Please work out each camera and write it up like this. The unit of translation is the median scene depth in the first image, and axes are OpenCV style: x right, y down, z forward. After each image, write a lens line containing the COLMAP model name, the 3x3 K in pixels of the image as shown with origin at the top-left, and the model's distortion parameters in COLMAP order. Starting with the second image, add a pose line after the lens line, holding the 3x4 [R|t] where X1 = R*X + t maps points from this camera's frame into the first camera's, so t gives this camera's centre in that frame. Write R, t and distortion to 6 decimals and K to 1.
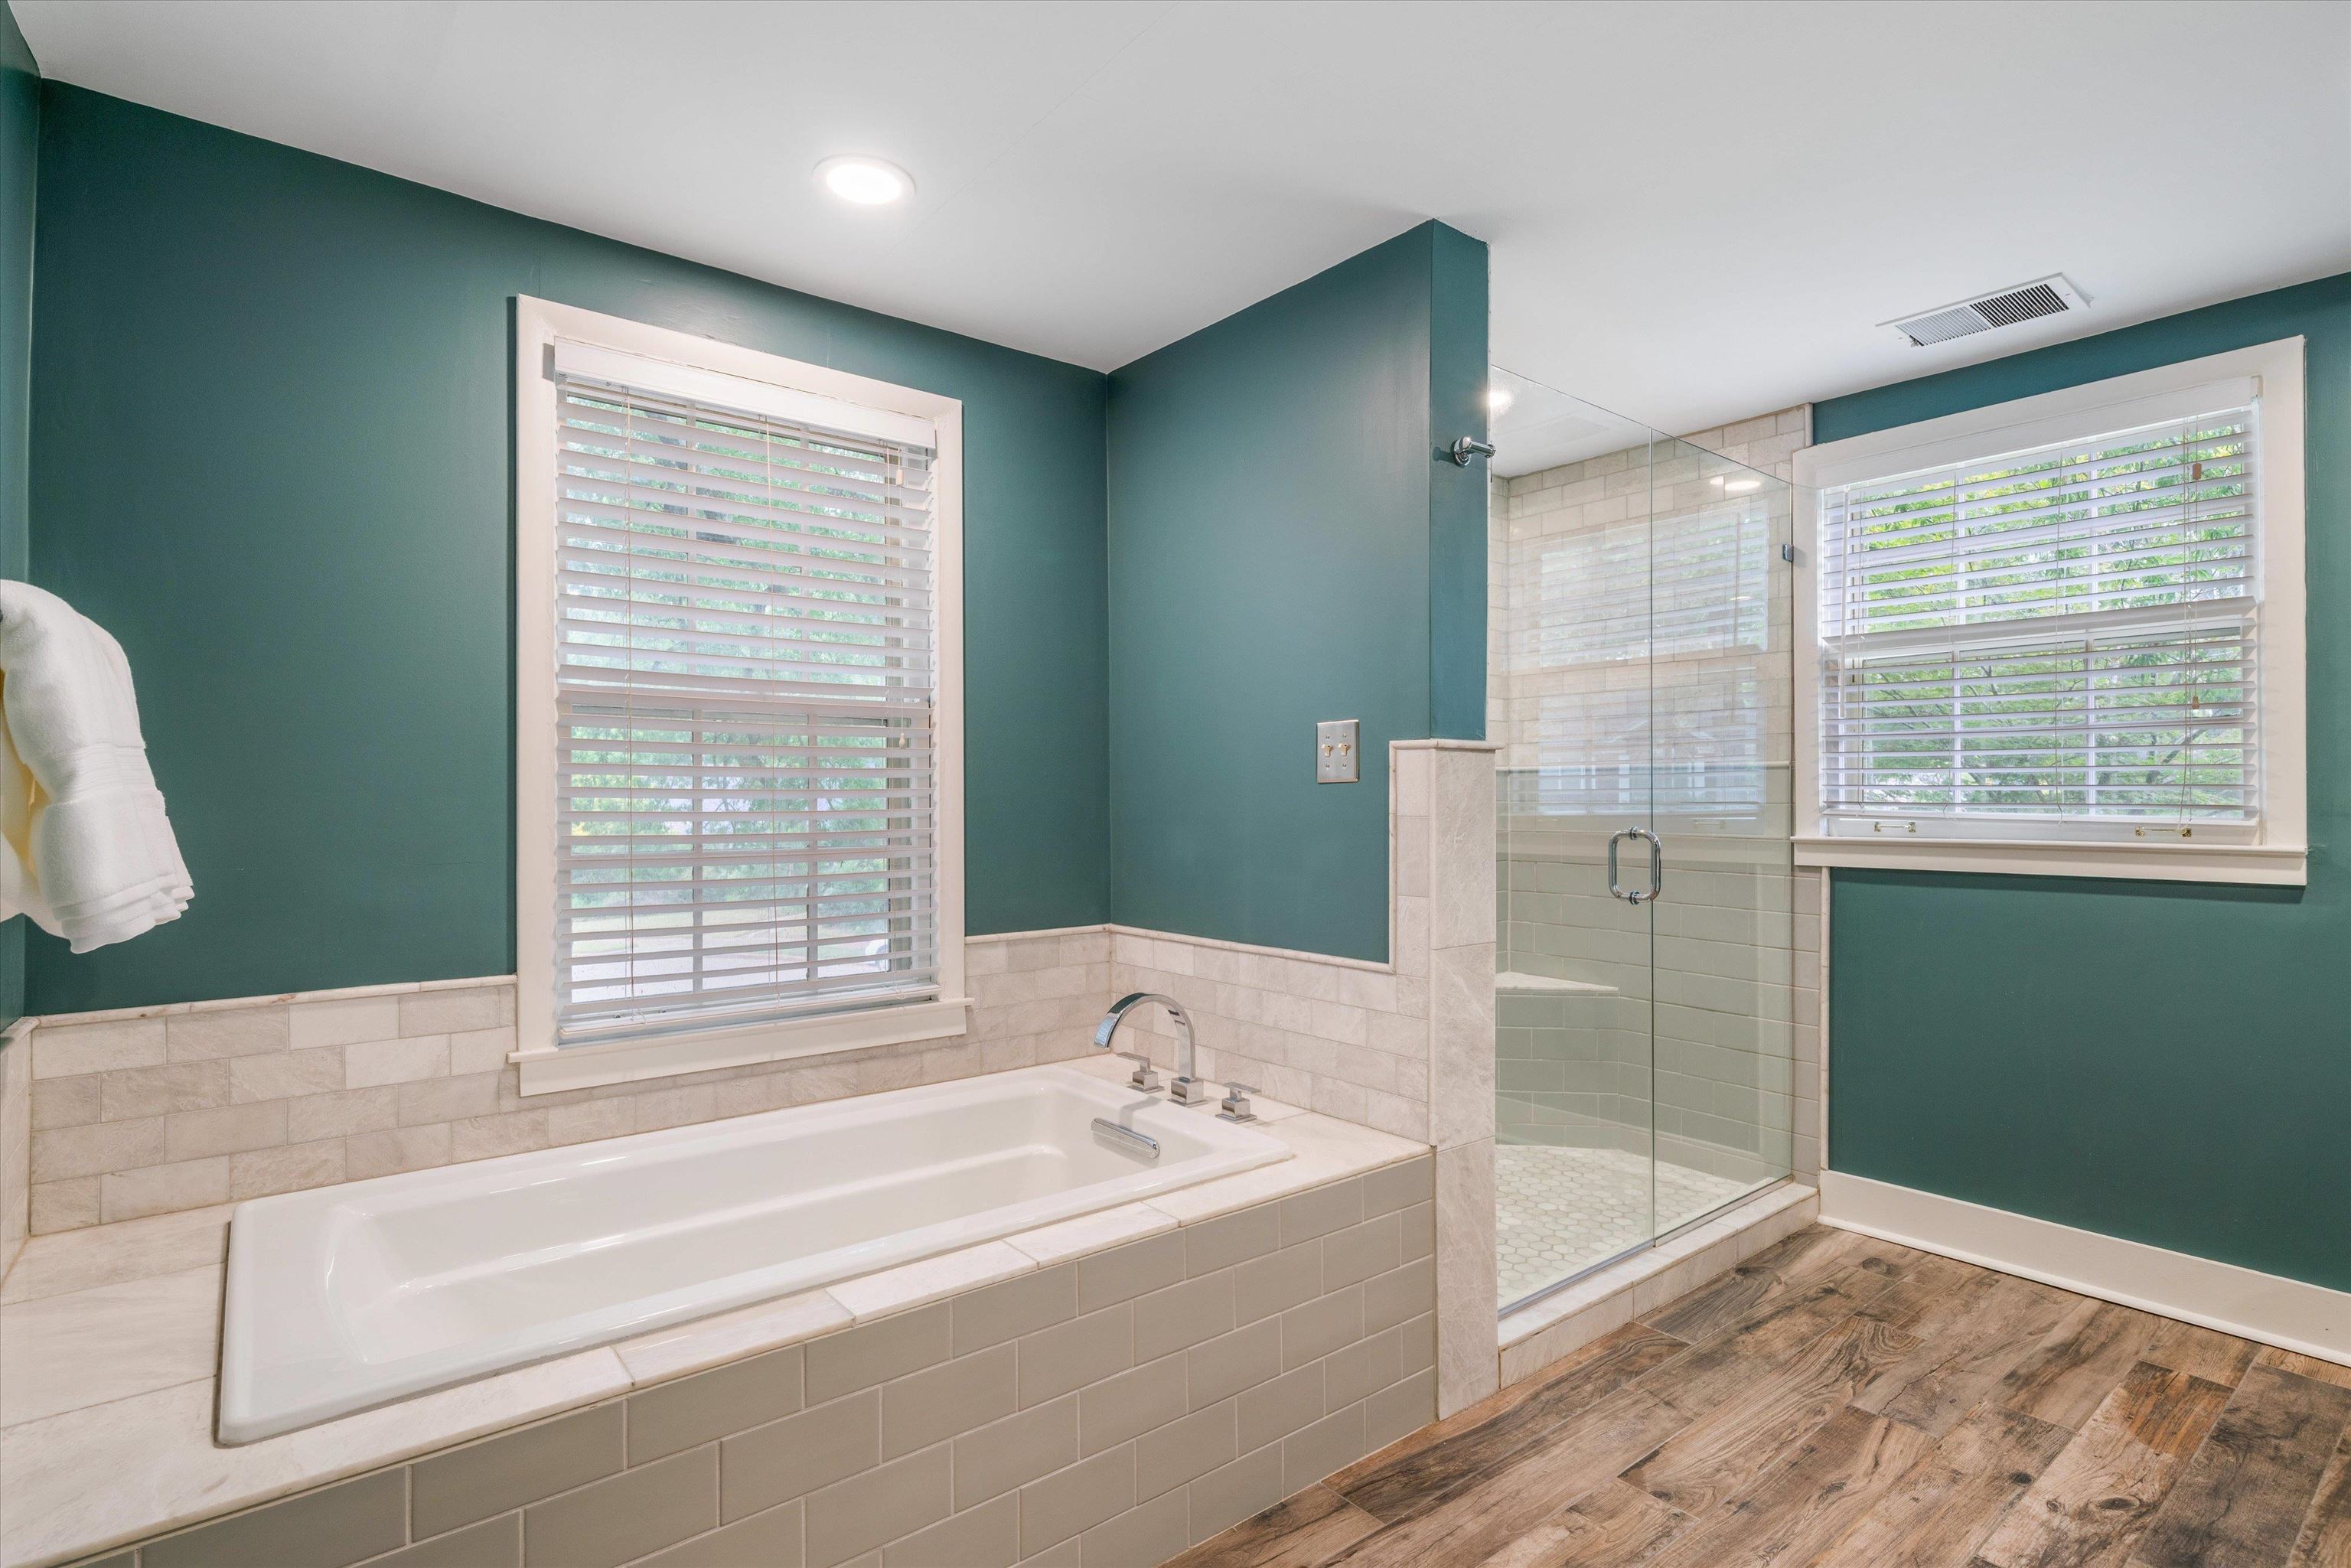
lens RADIAL K [[1146.3, 0, 1176.7], [0, 1146.3, 754.9], [0, 0, 1]] dist [0.011894, 0.000270]
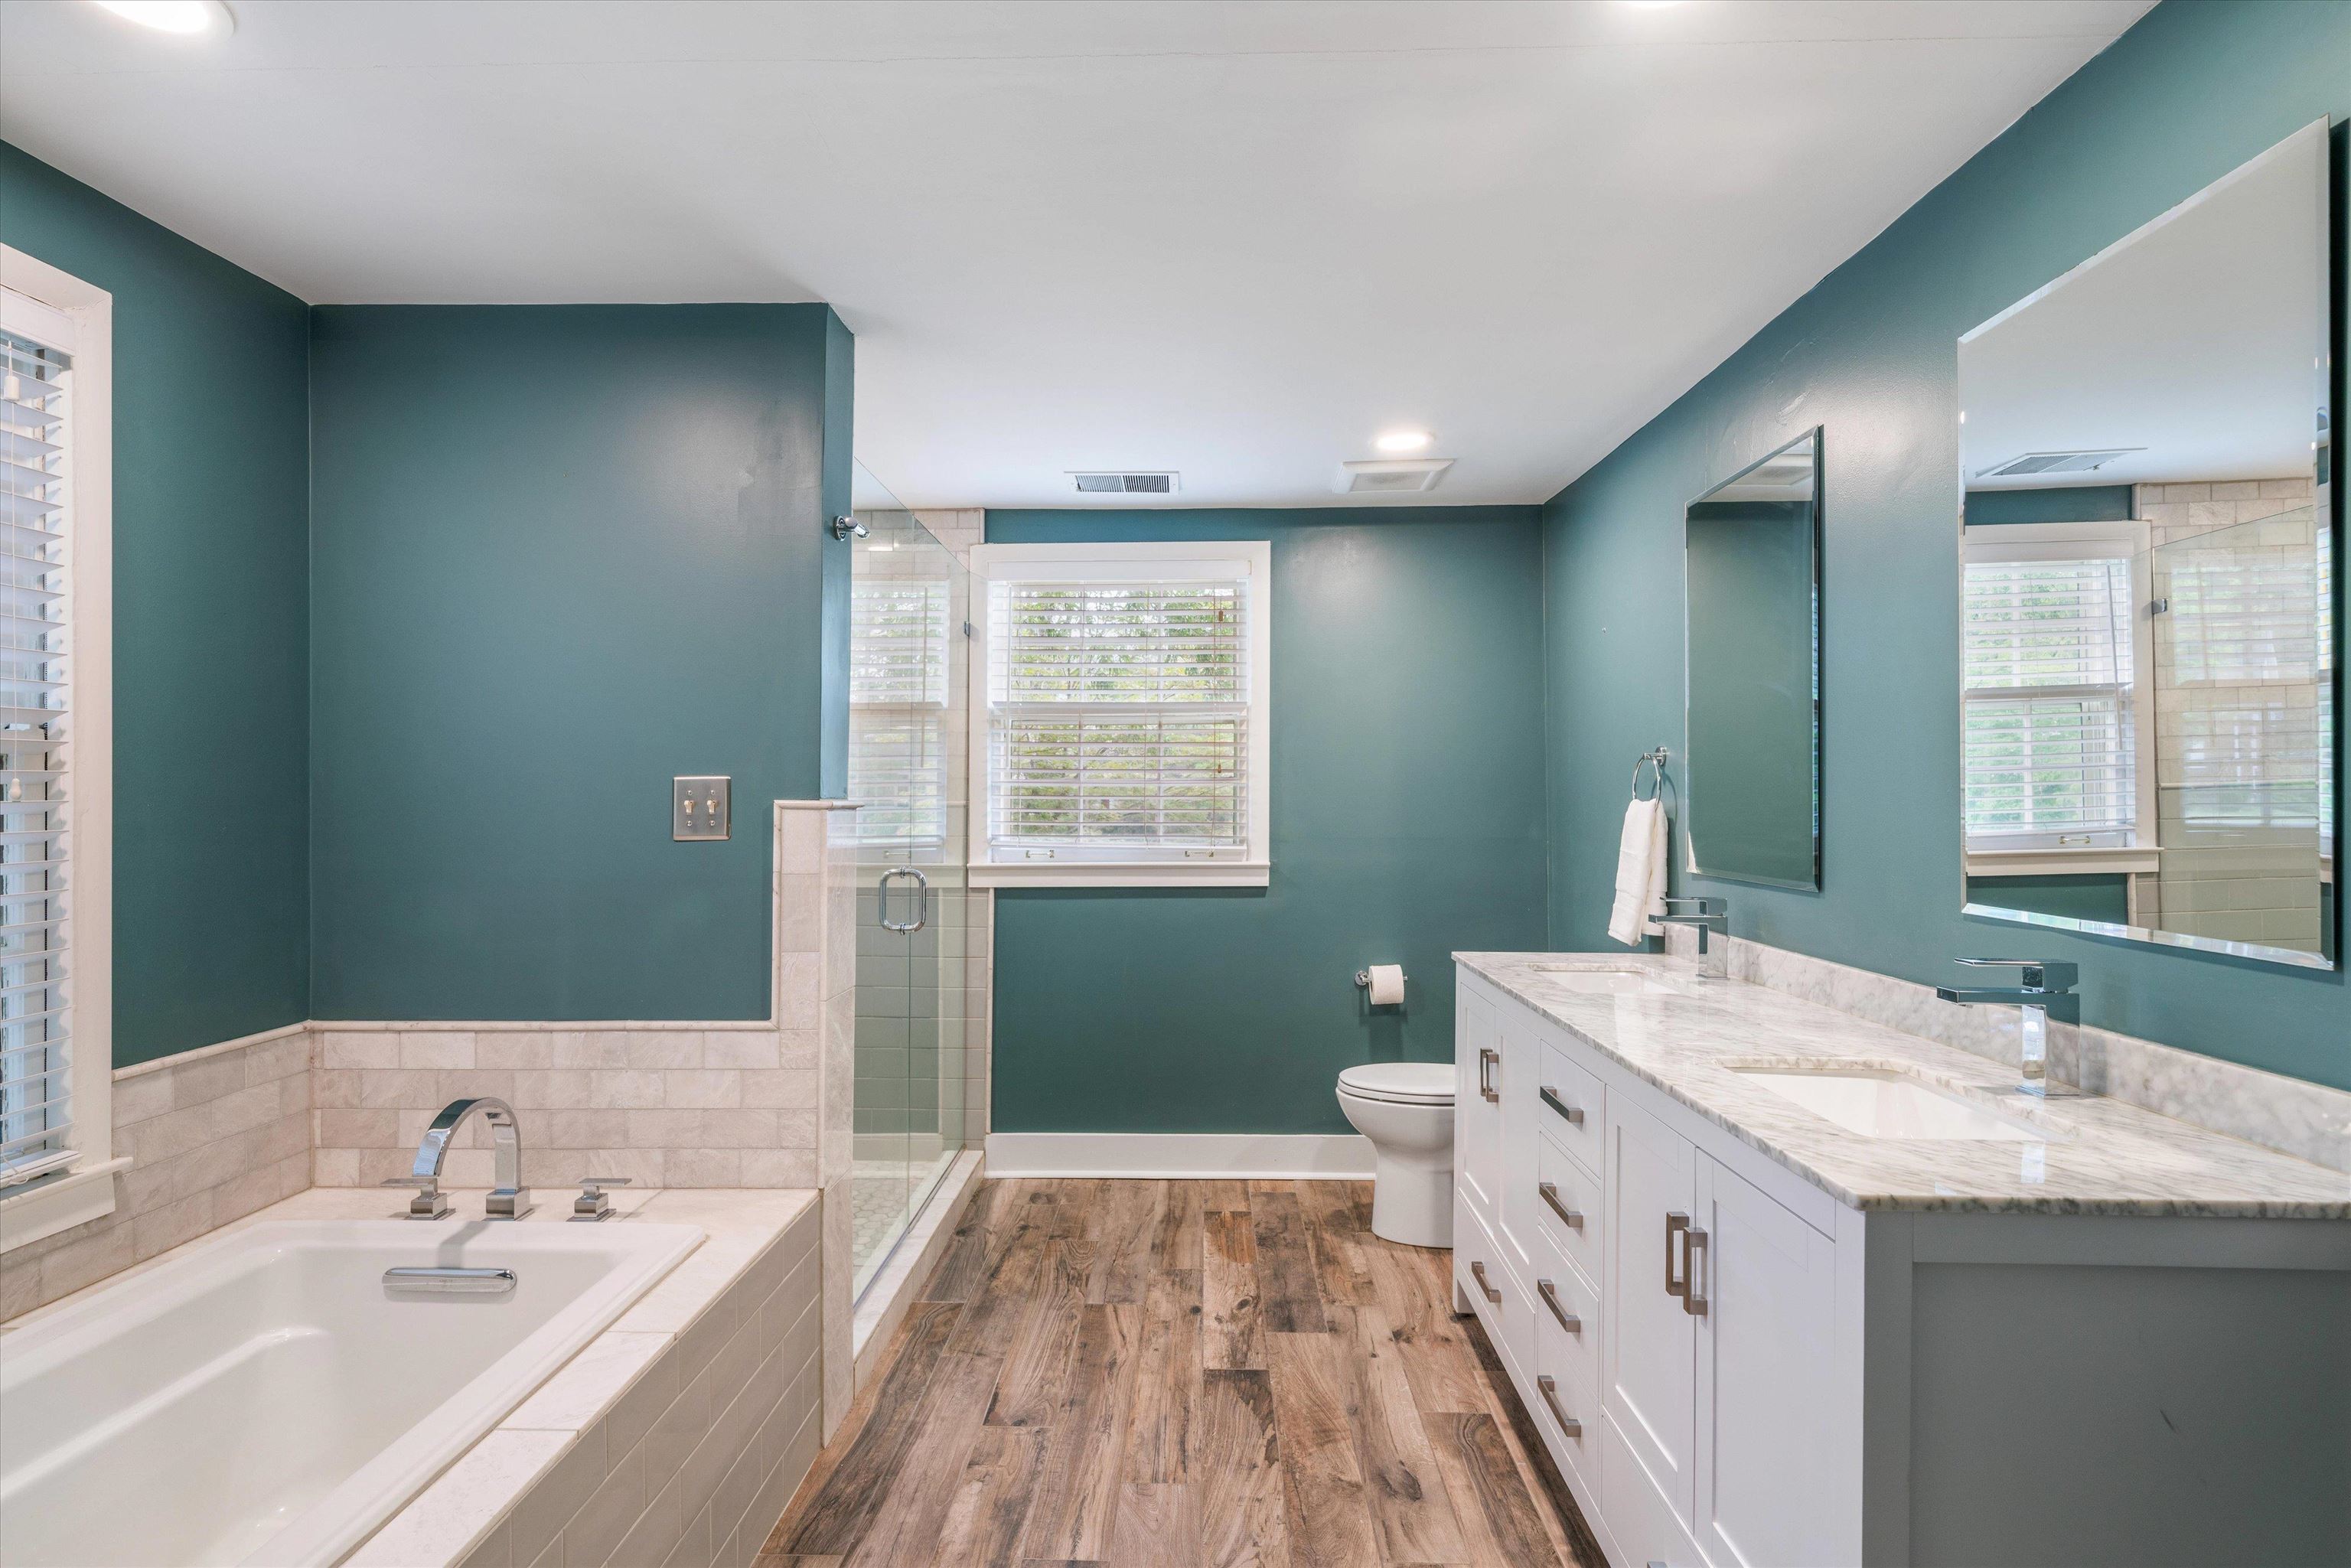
lens RADIAL K [[1146.3, 0, 1176.7], [0, 1146.3, 754.9], [0, 0, 1]] dist [0.011894, 0.000270]
pose [[0.651946, 0.029539, 0.757690, -0.329491], [-0.028035, 0.999497, -0.014844, -0.043879], [-0.757747, -0.011564, 0.652446, 0.064188]]
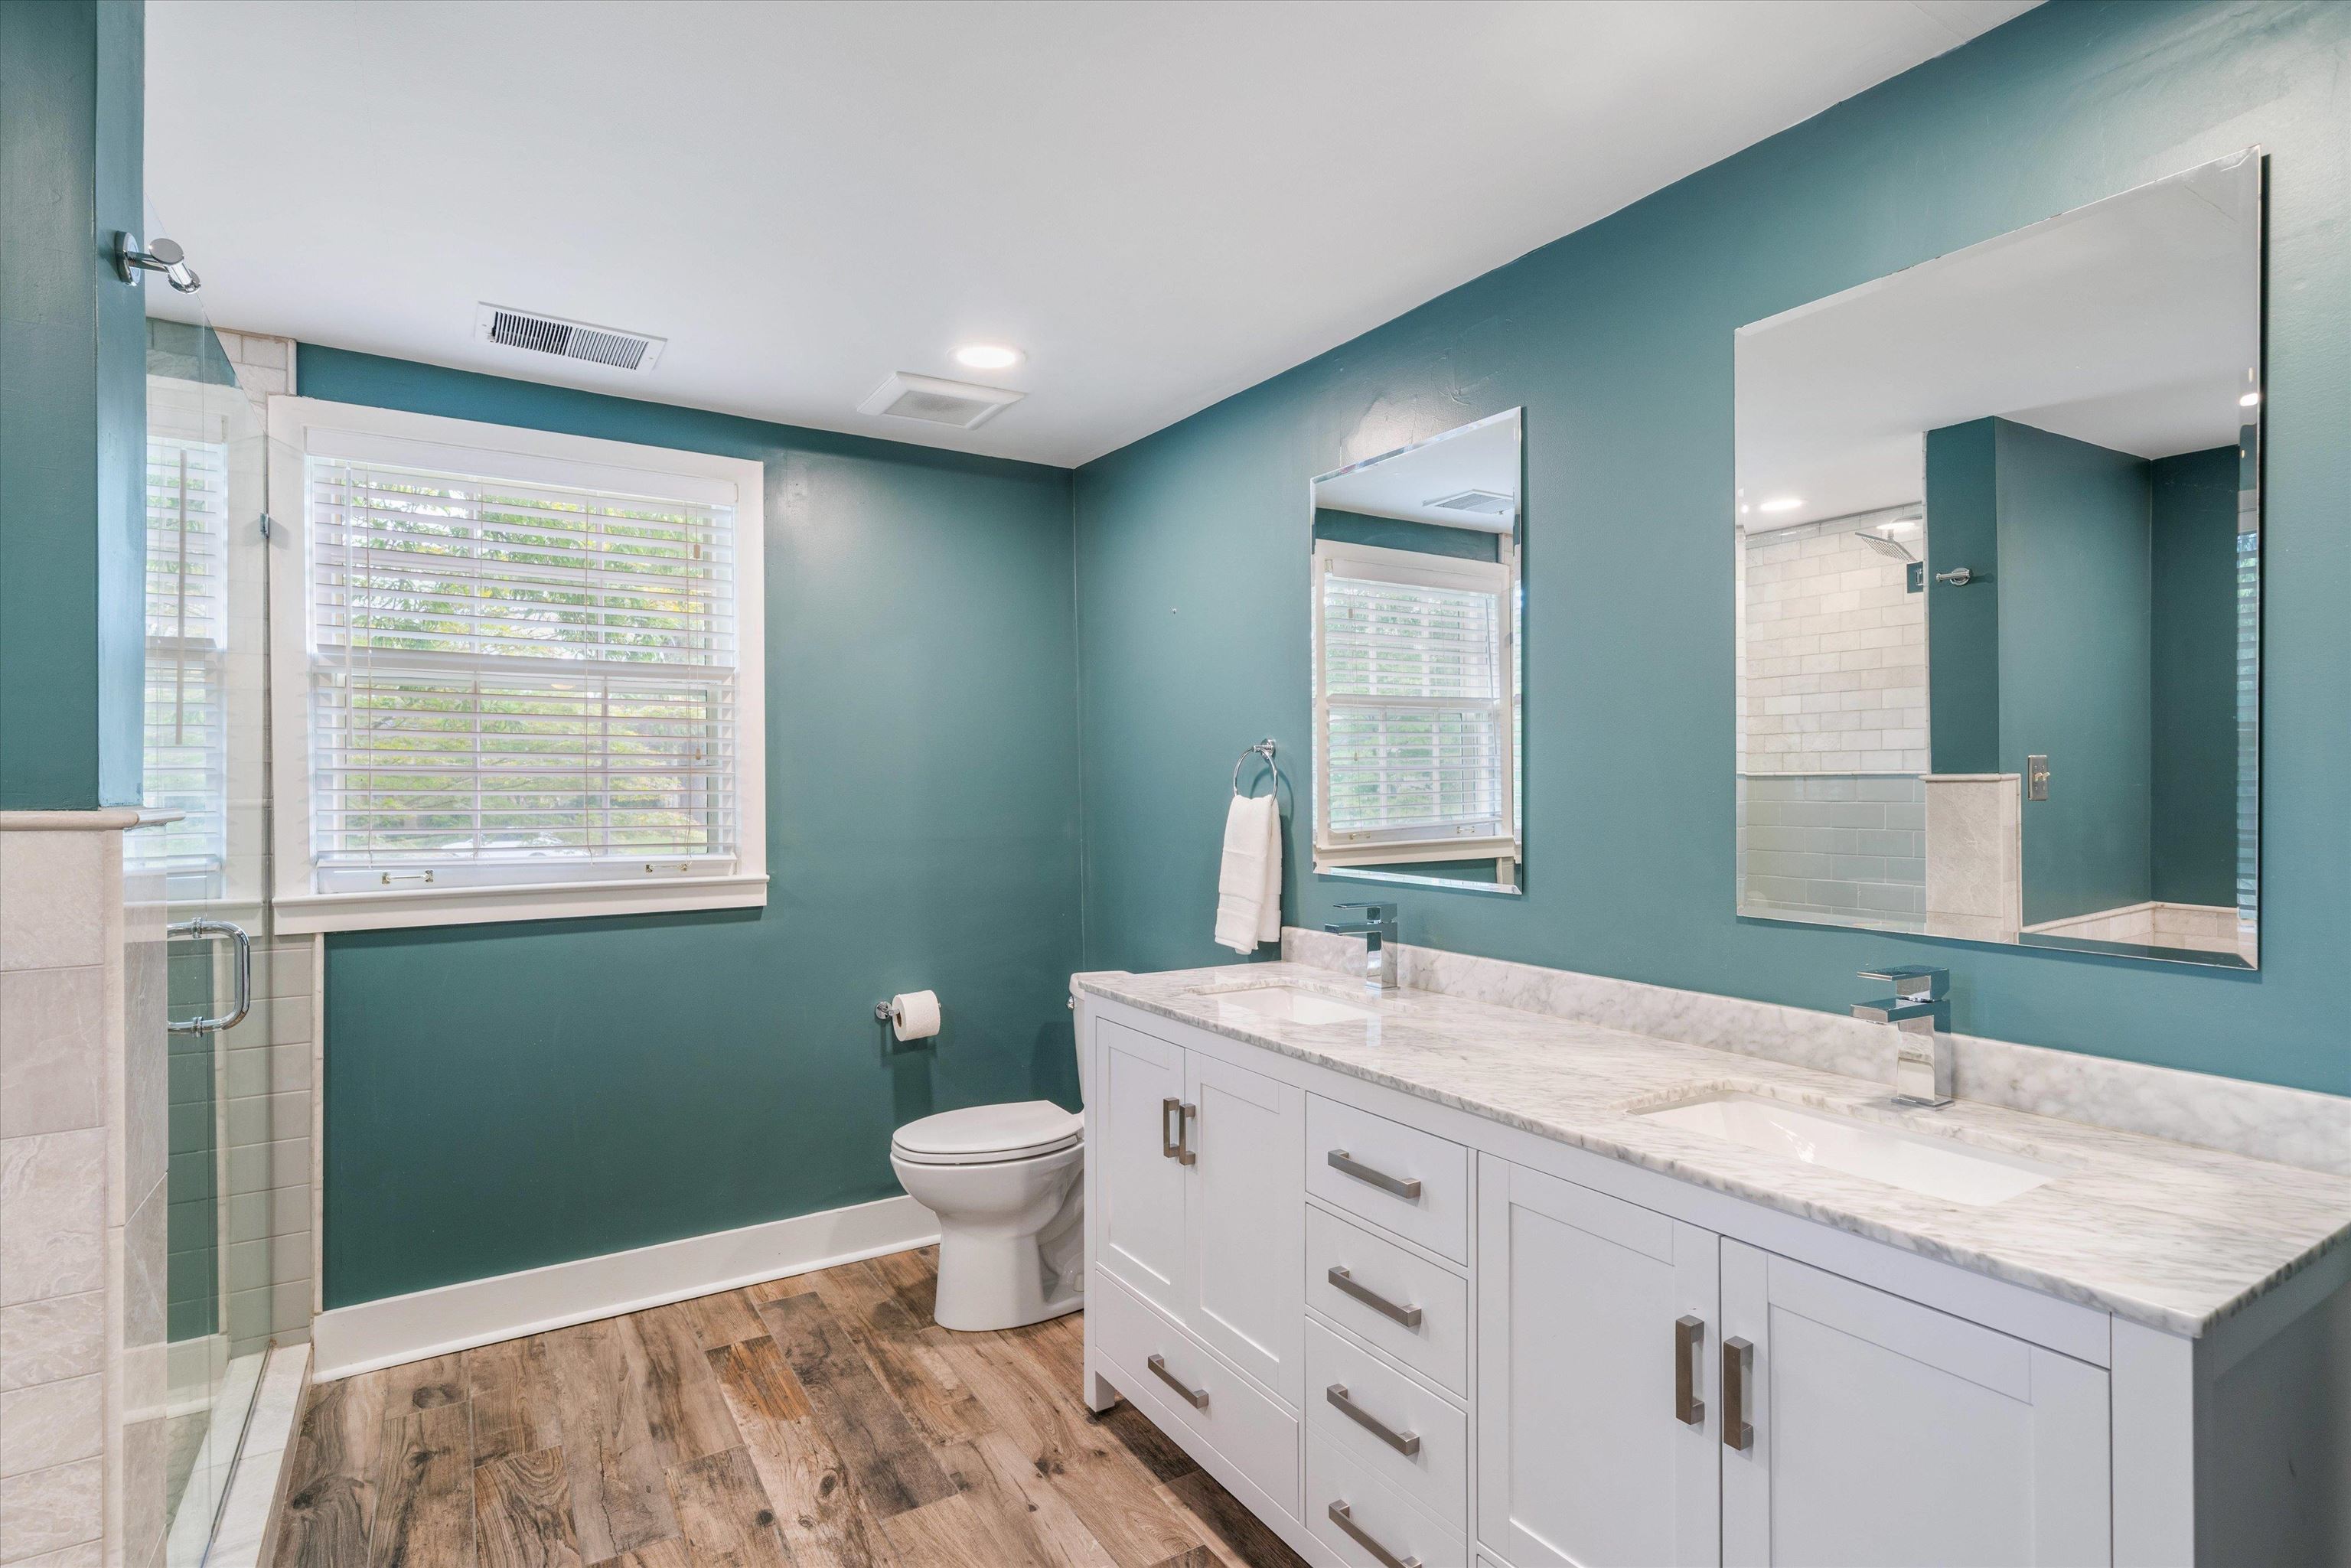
lens RADIAL K [[1134.0, 0, 1169.2], [0, 1134.0, 778.4], [0, 0, 1]] dist [0.004747, 0.000804]
pose [[0.125640, 0.007027, 0.992051, -0.195218], [-0.036390, 0.999335, -0.002470, -0.039469], [-0.991408, -0.035791, 0.125812, 0.433634]]
